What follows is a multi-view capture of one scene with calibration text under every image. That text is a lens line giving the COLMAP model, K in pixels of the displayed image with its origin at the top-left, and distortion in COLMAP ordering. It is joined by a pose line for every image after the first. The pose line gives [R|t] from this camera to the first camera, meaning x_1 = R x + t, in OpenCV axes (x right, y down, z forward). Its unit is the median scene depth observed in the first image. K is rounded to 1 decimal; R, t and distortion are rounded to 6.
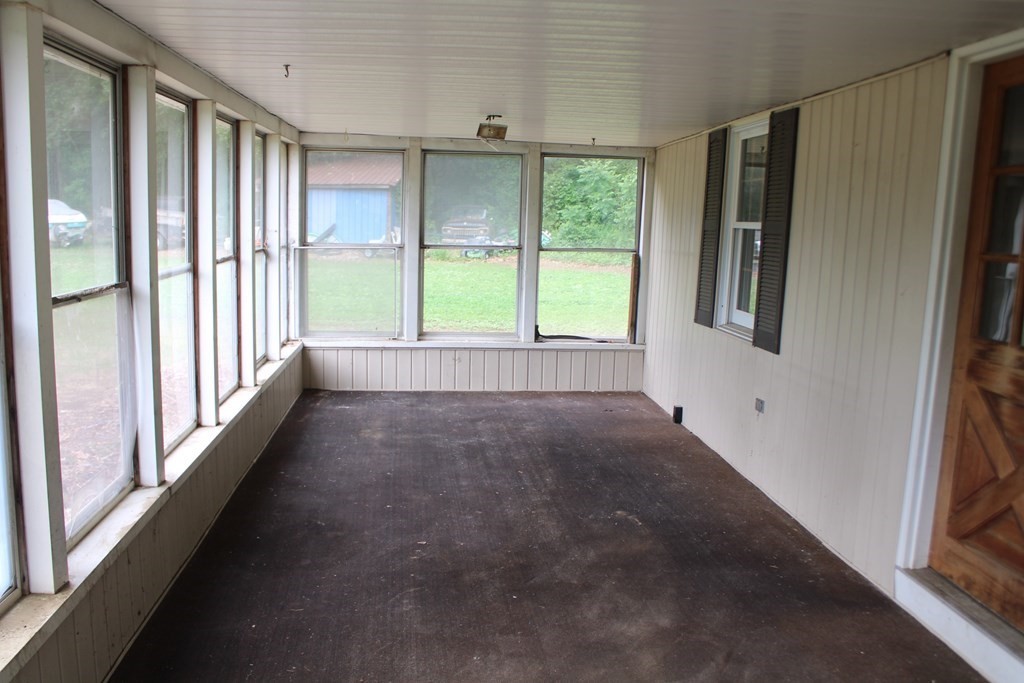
lens RADIAL K [[878.7, 0, 466.1], [0, 878.7, 361.1], [0, 0, 1]] dist [-0.169409, 0.151478]
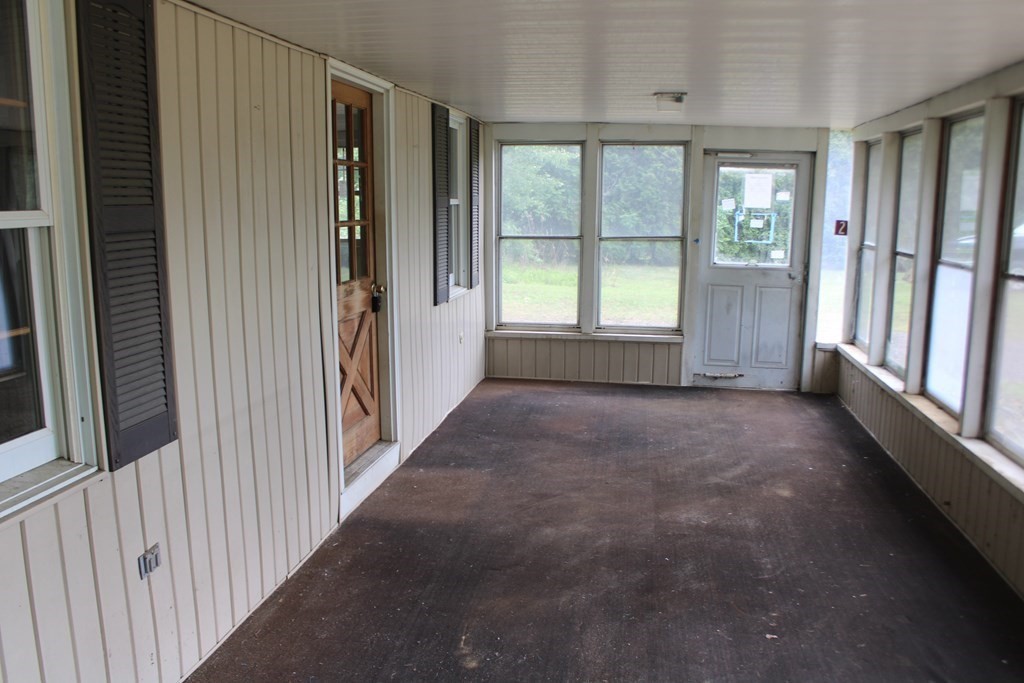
lens RADIAL K [[878.7, 0, 466.1], [0, 878.7, 361.1], [0, 0, 1]] dist [-0.169409, 0.151478]
pose [[-0.966132, -0.059837, 0.251015, 0.039964], [0.029447, 0.940824, 0.337613, -0.313794], [-0.256363, 0.333570, -0.907198, 1.854526]]
